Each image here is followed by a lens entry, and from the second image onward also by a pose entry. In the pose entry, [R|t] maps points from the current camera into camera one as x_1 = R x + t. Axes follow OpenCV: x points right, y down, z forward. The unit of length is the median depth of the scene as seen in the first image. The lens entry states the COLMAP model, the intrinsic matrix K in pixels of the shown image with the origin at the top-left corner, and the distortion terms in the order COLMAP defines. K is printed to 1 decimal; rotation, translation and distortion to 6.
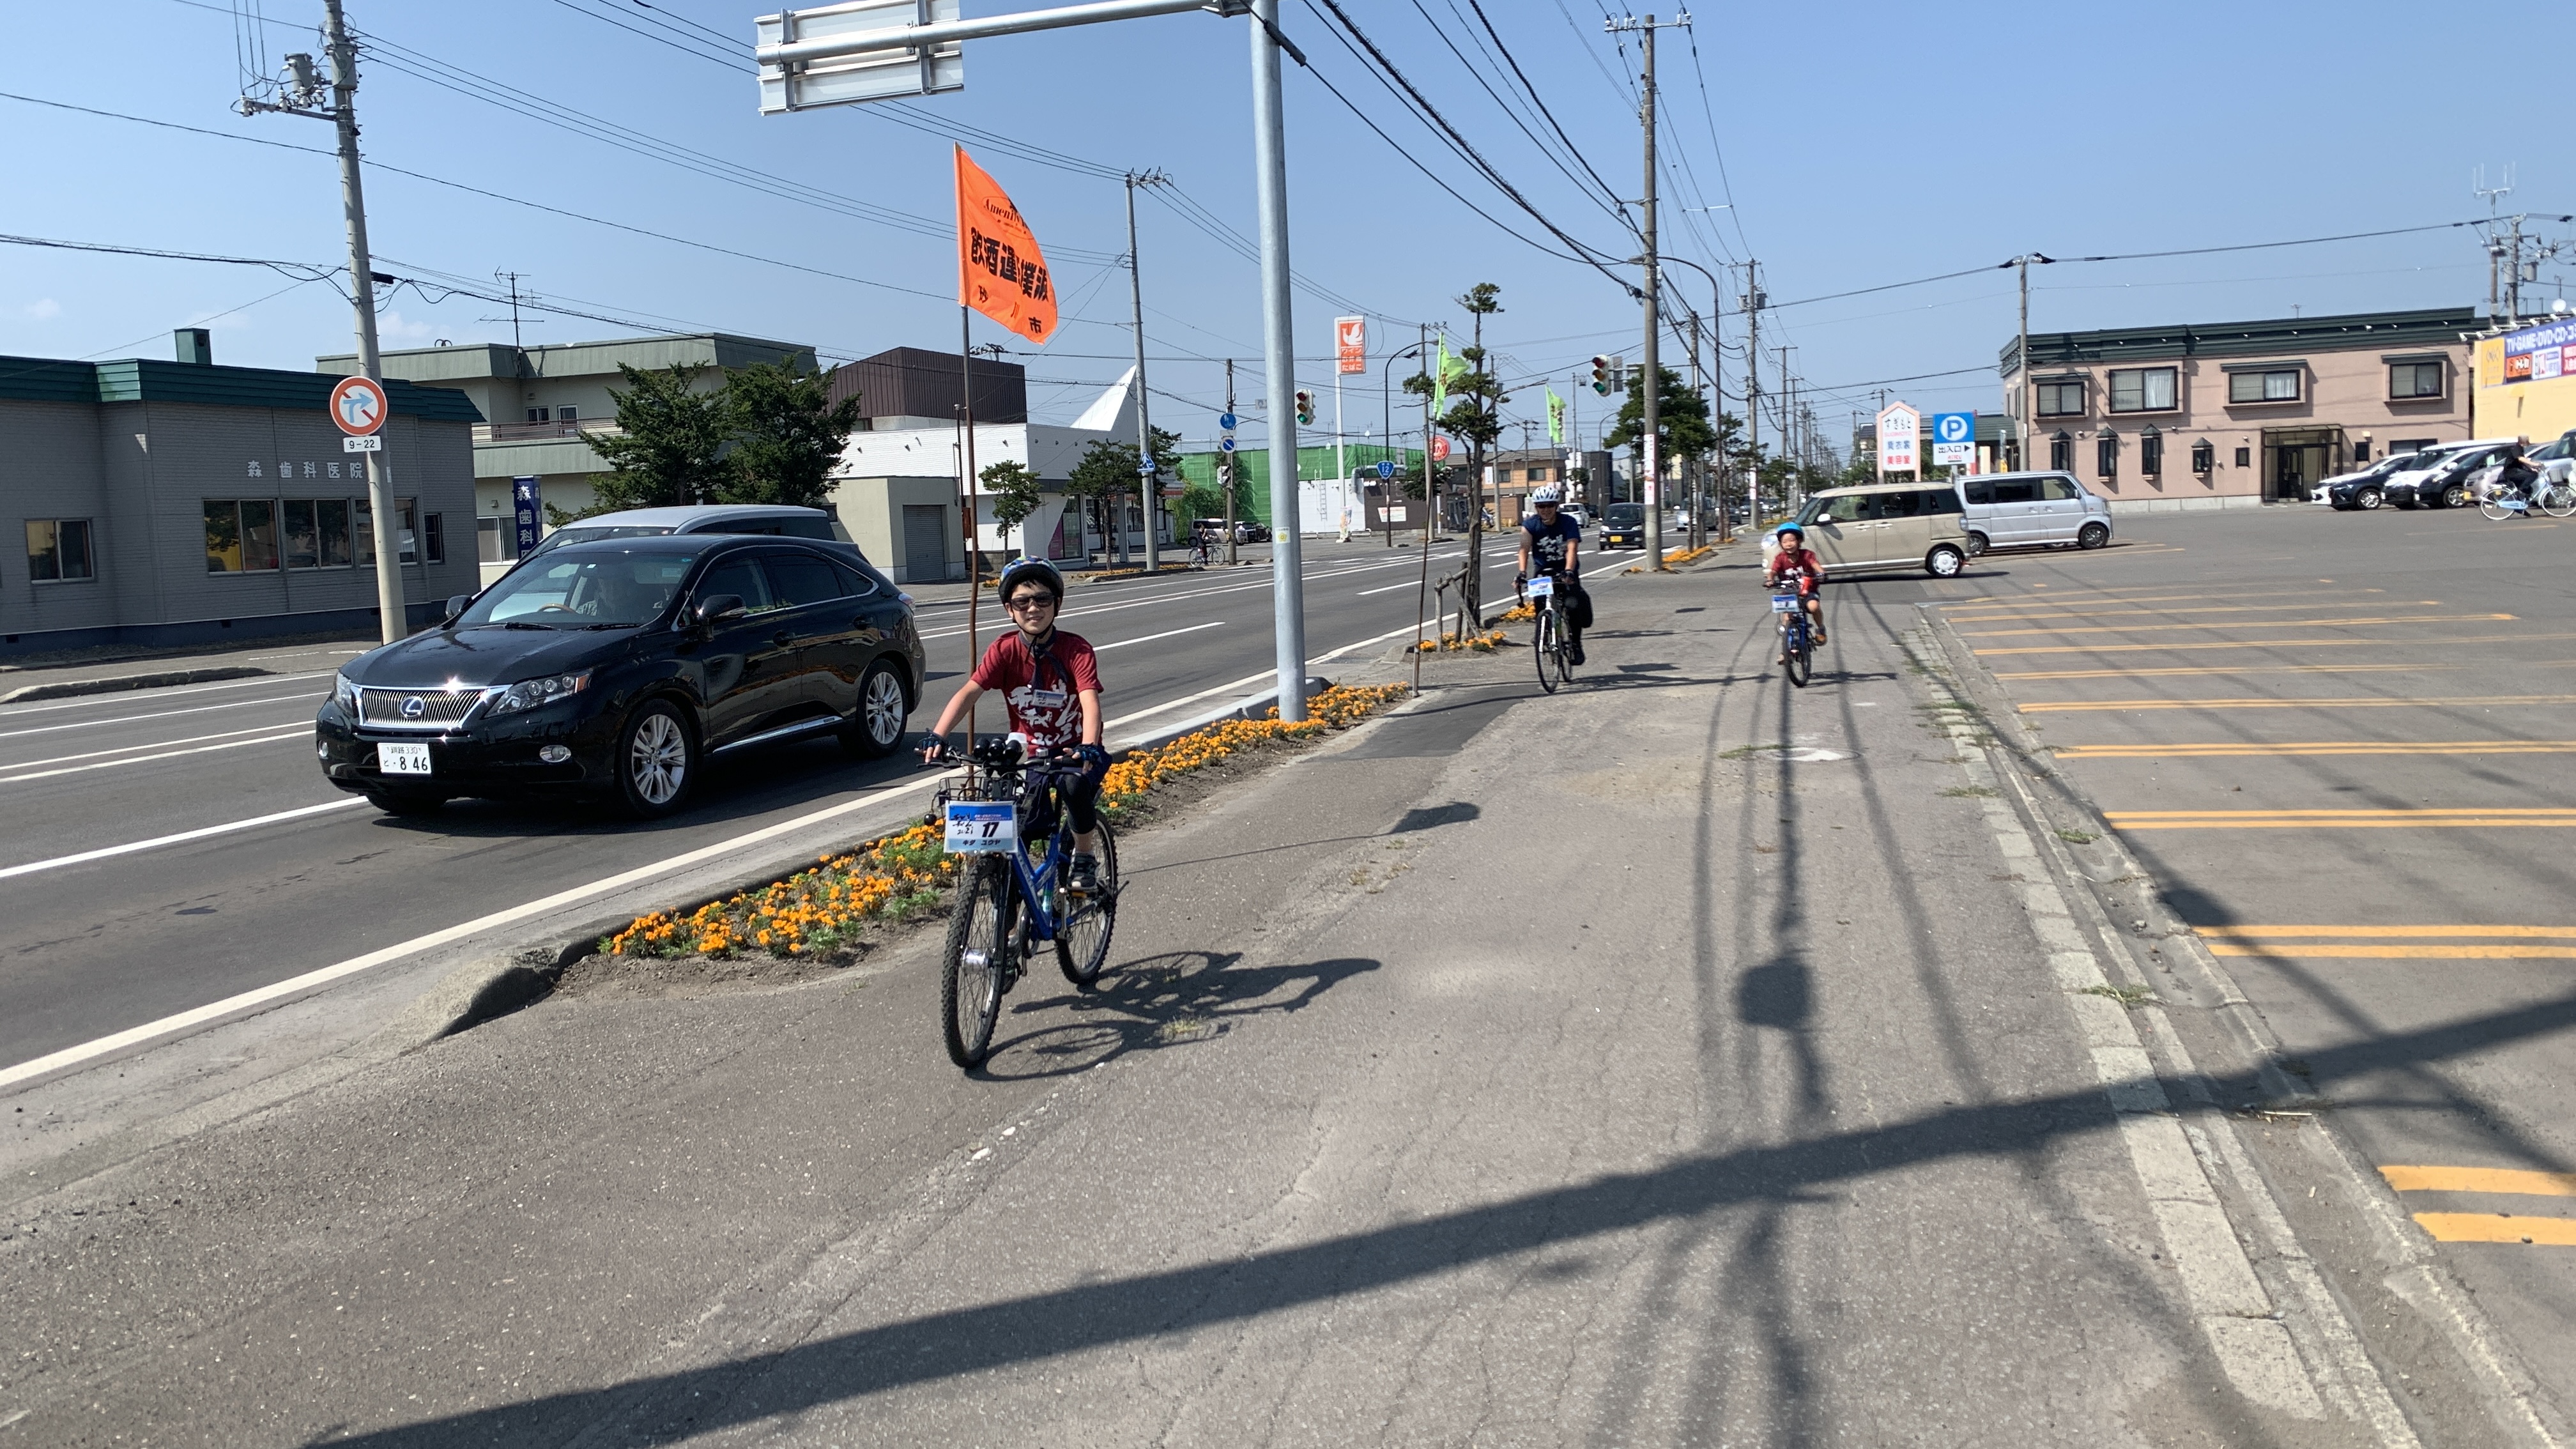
lens RADIAL K [[1961.7, 0, 1286.4], [0, 1961.7, 669.7], [0, 0, 1]] dist [0.011536, -0.002813]
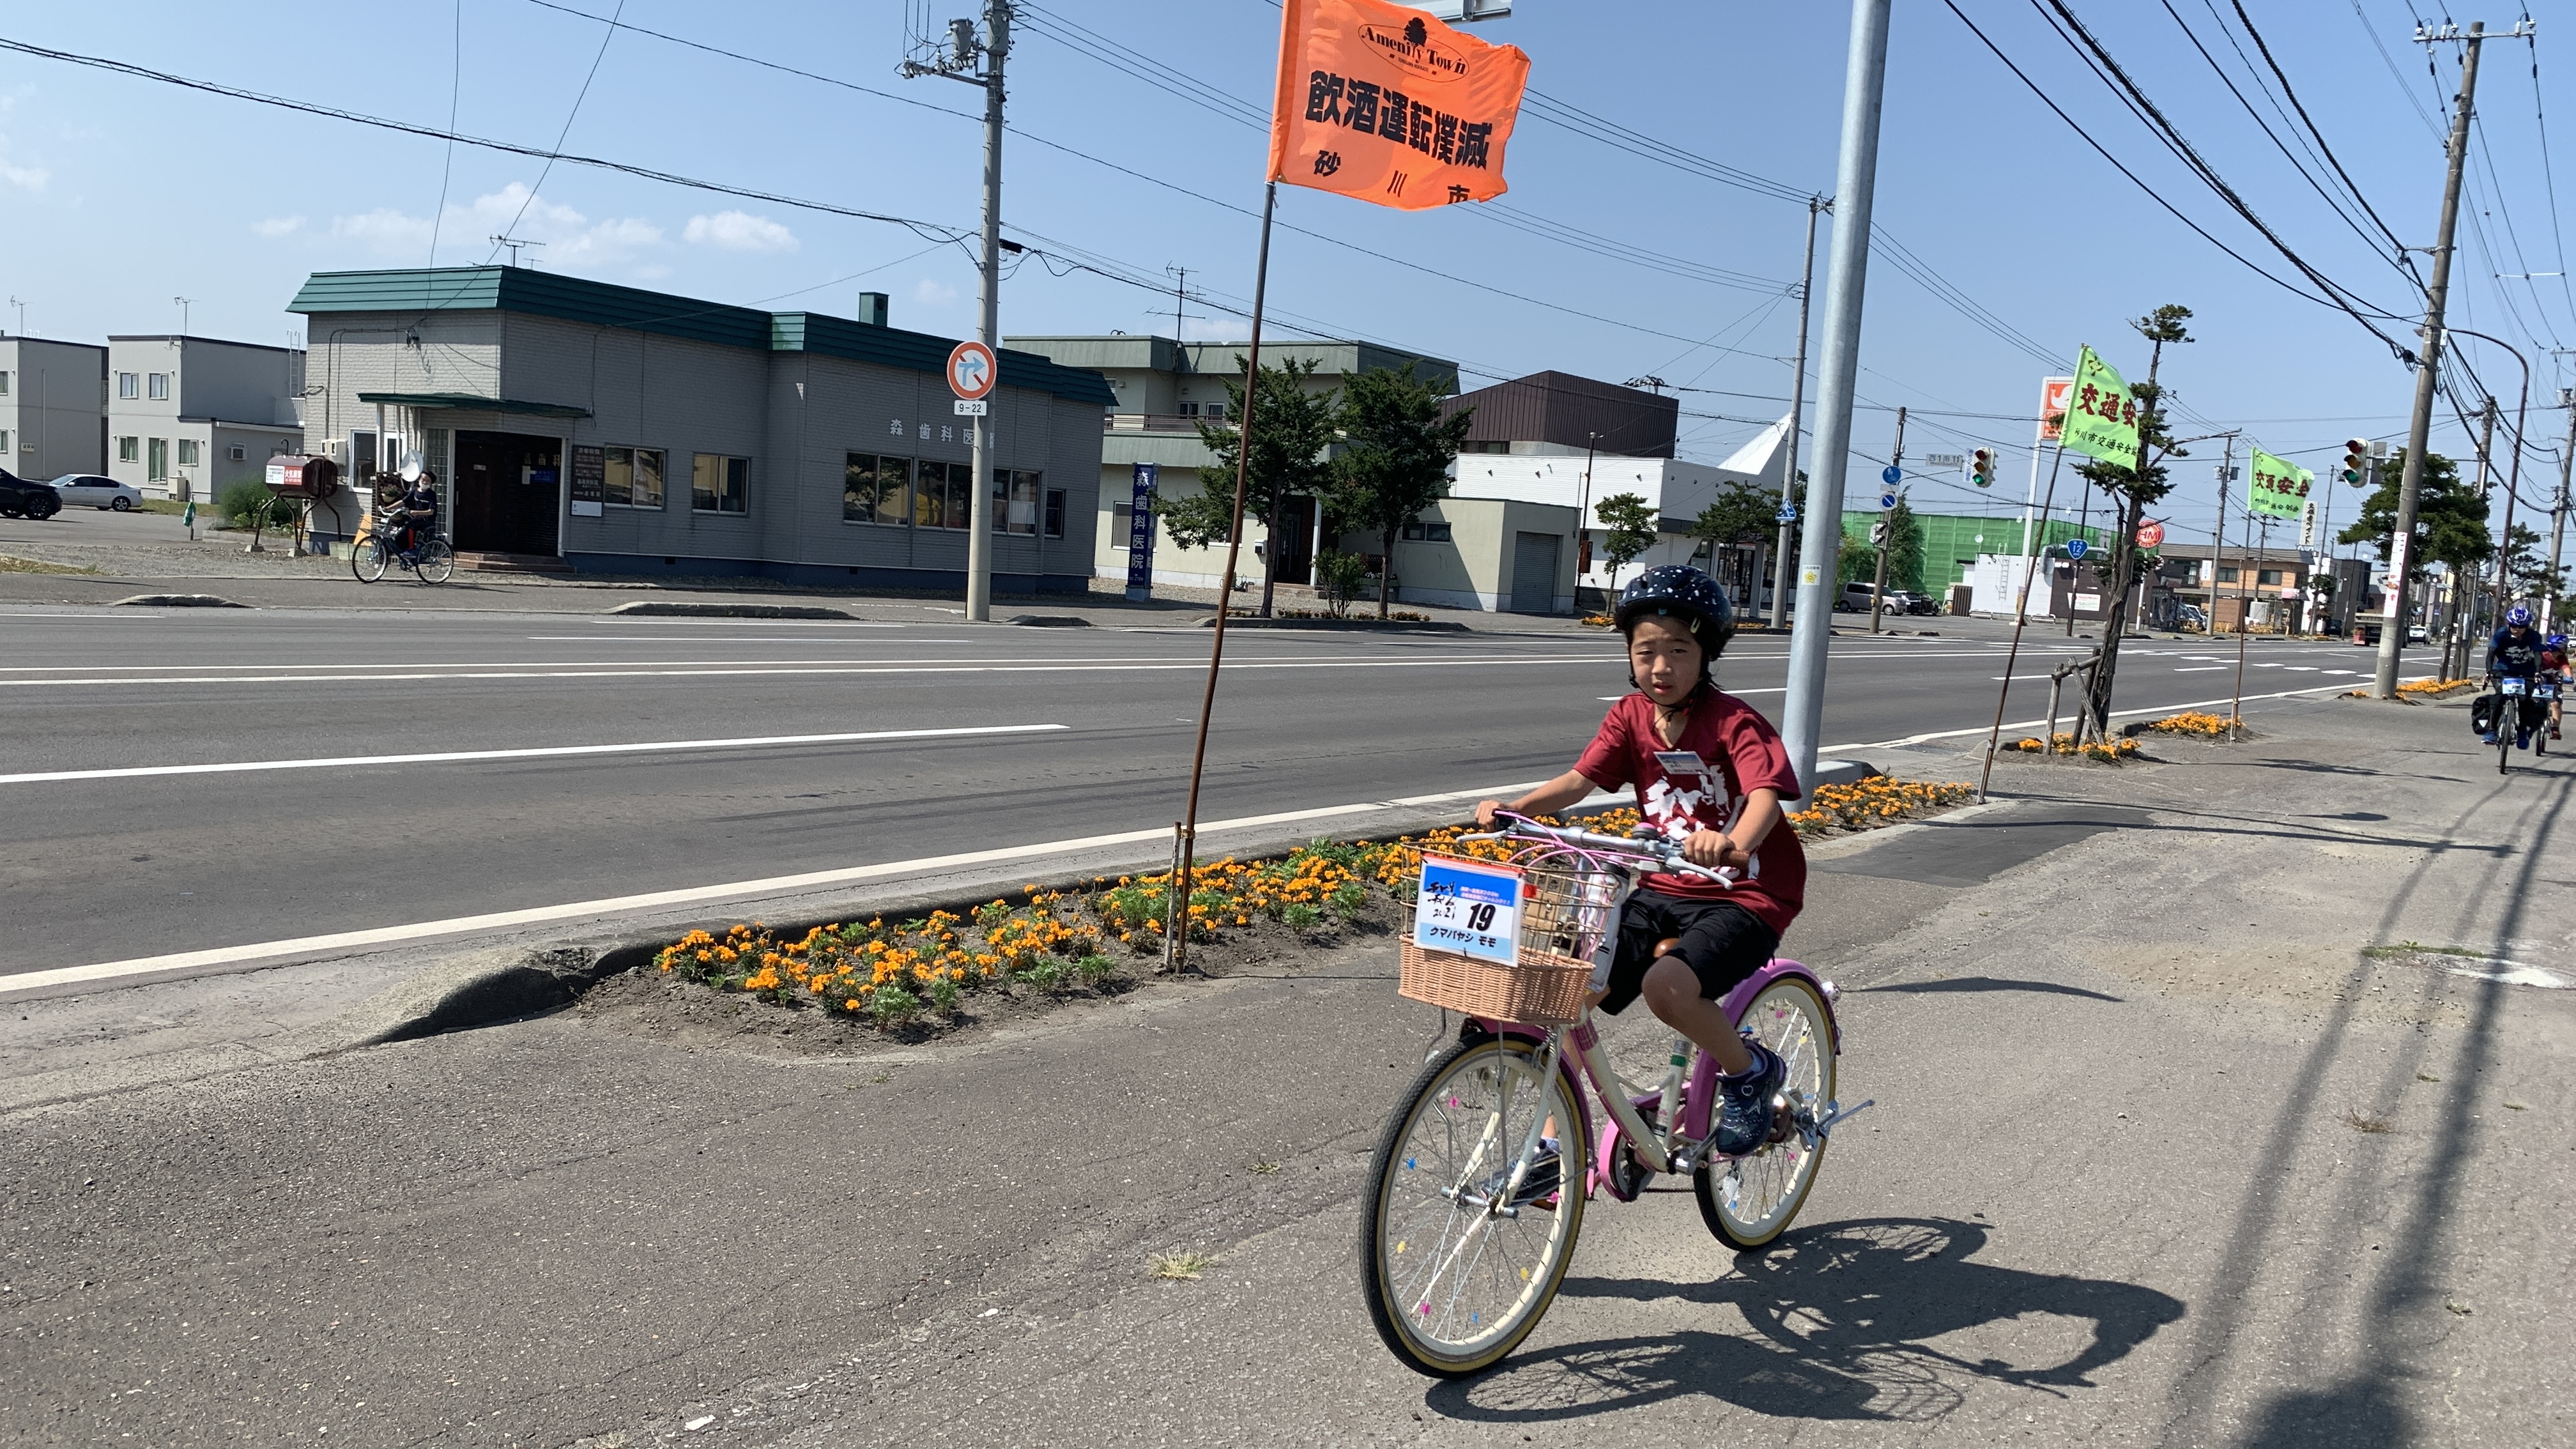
lens RADIAL K [[1976.0, 0, 1272.7], [0, 1976.0, 738.6], [0, 0, 1]] dist [0.011571, -0.009378]
pose [[0.936695, 0.137765, -0.321905, 0.028607], [-0.133567, 0.990414, 0.035206, -0.001239], [0.323669, 0.010018, 0.946117, 0.080293]]
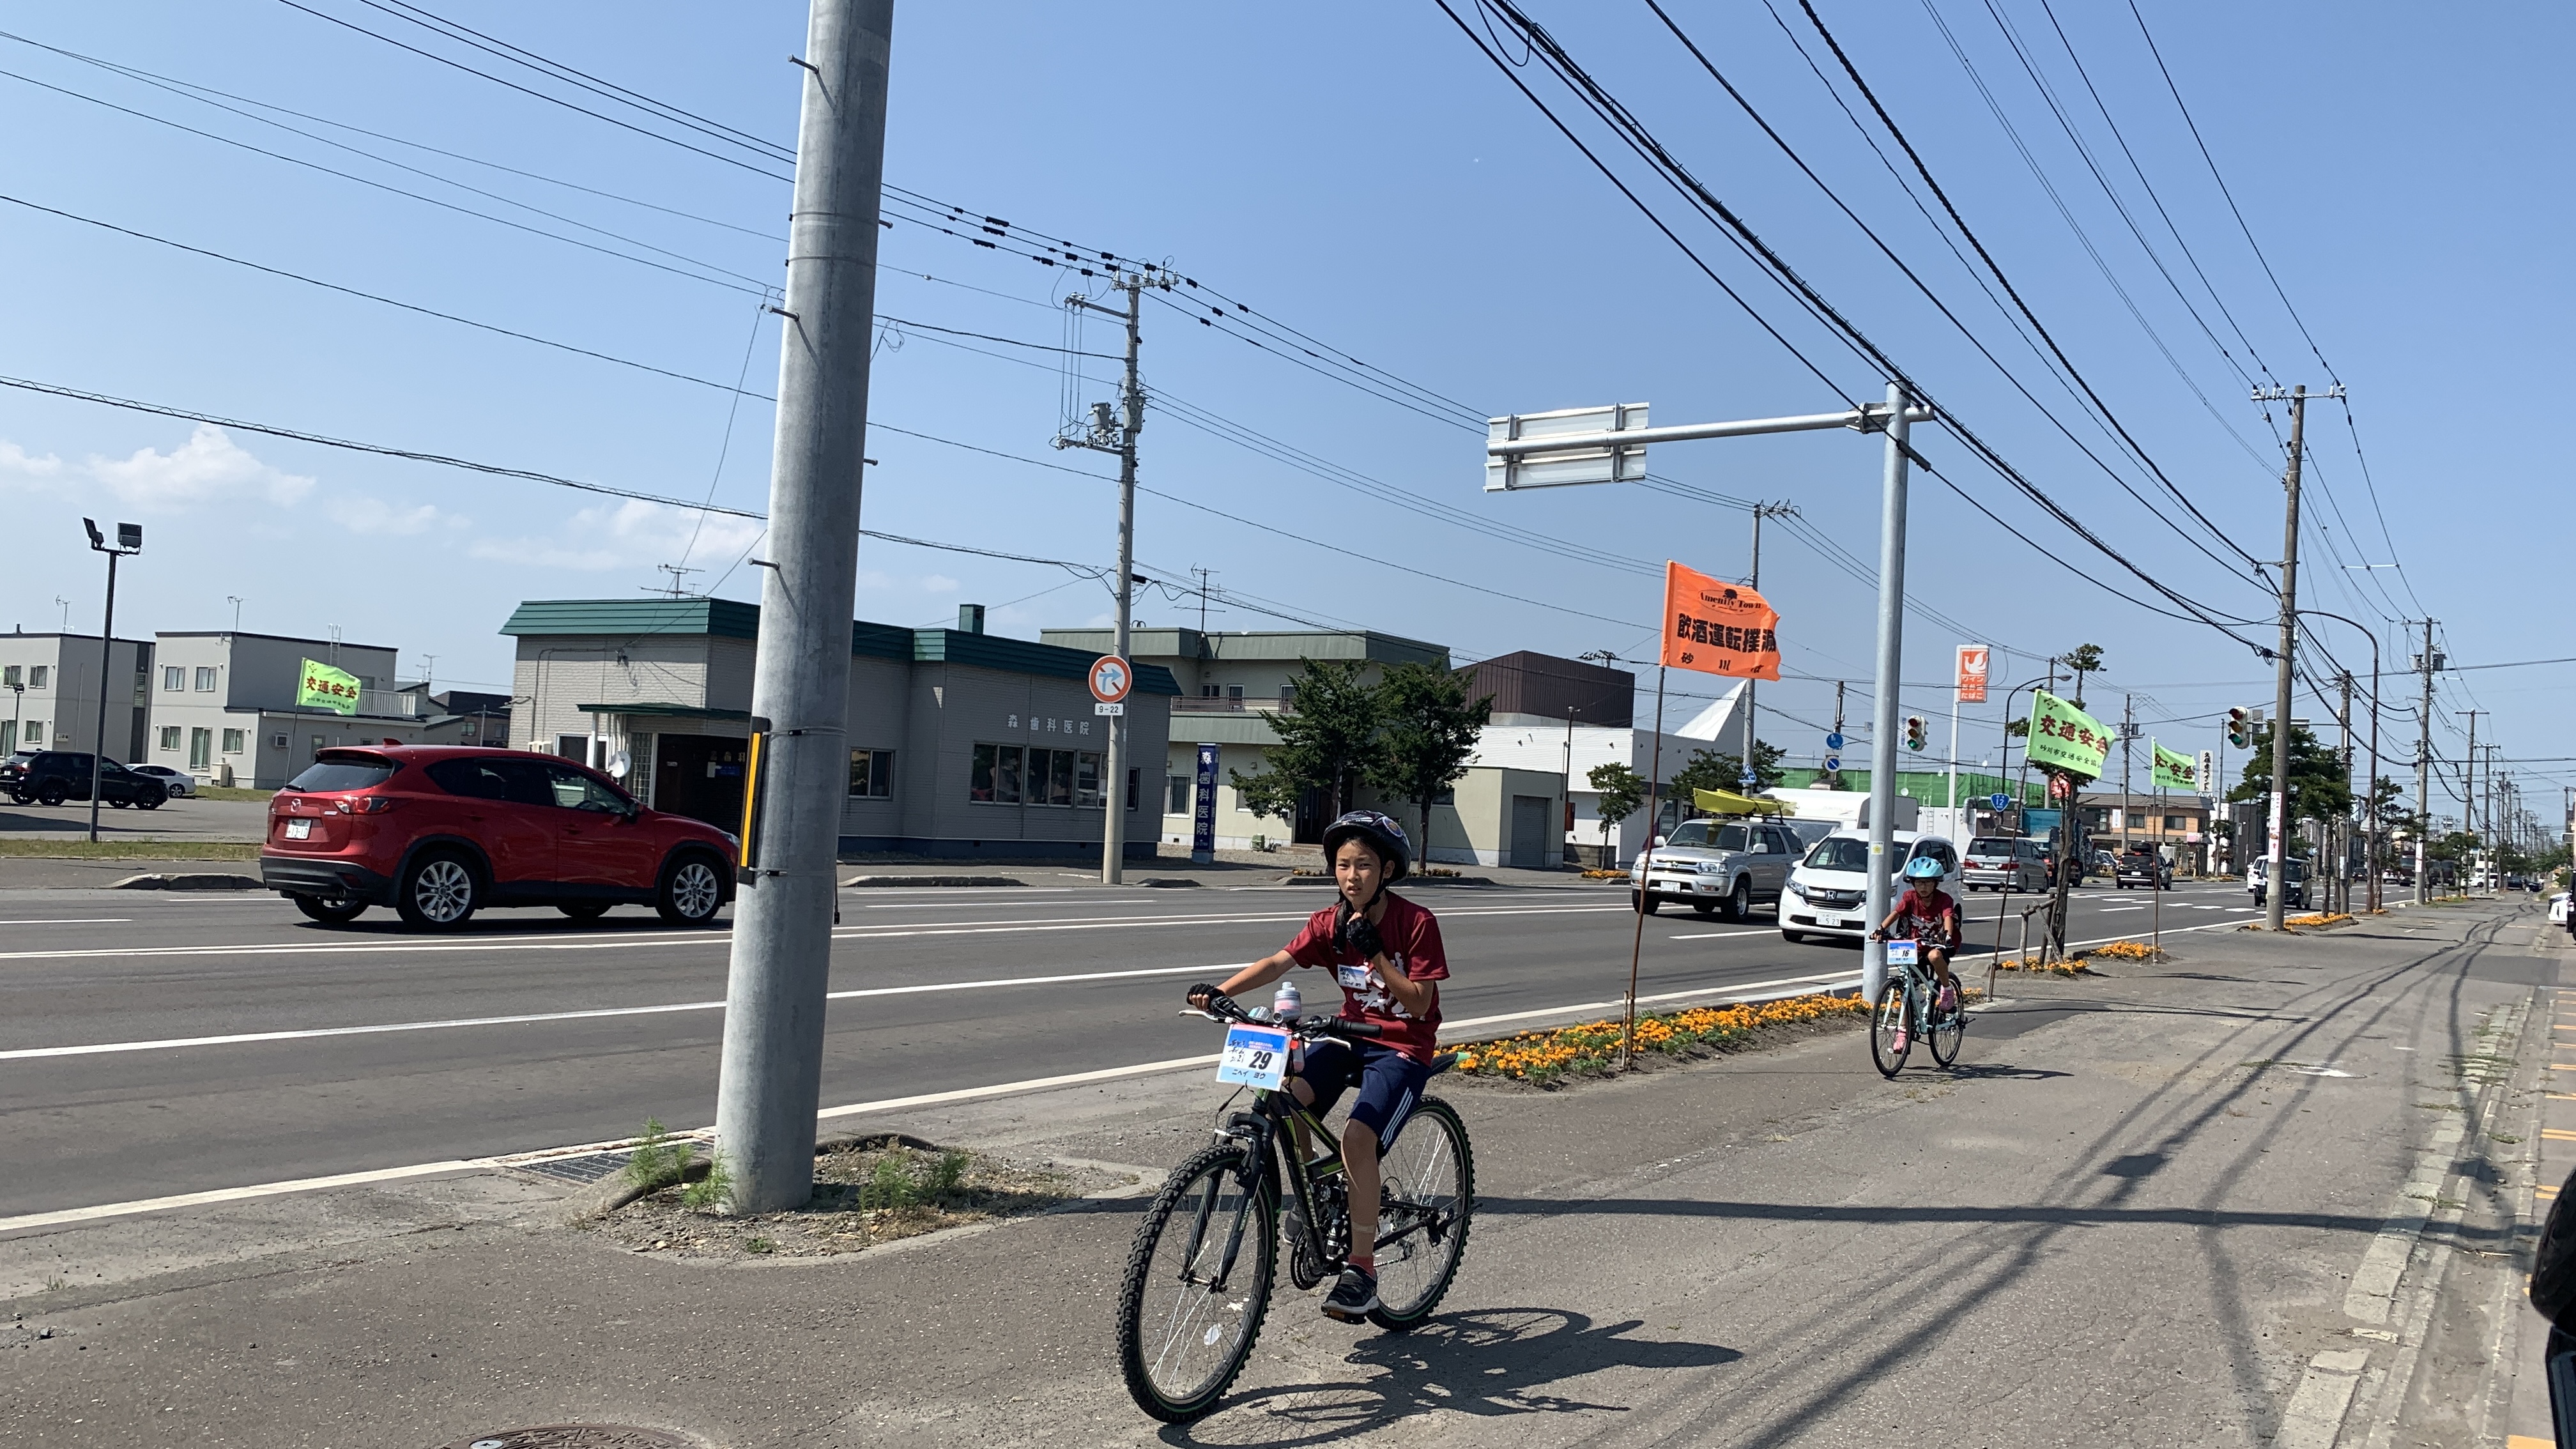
lens RADIAL K [[1954.5, 0, 1282.8], [0, 1954.5, 726.1], [0, 0, 1]] dist [0.076536, -0.124107]
pose [[0.951481, 0.078118, -0.297625, 0.002244], [-0.114140, 0.987835, -0.105615, 0.012731], [0.285754, 0.134461, 0.948823, -0.129942]]
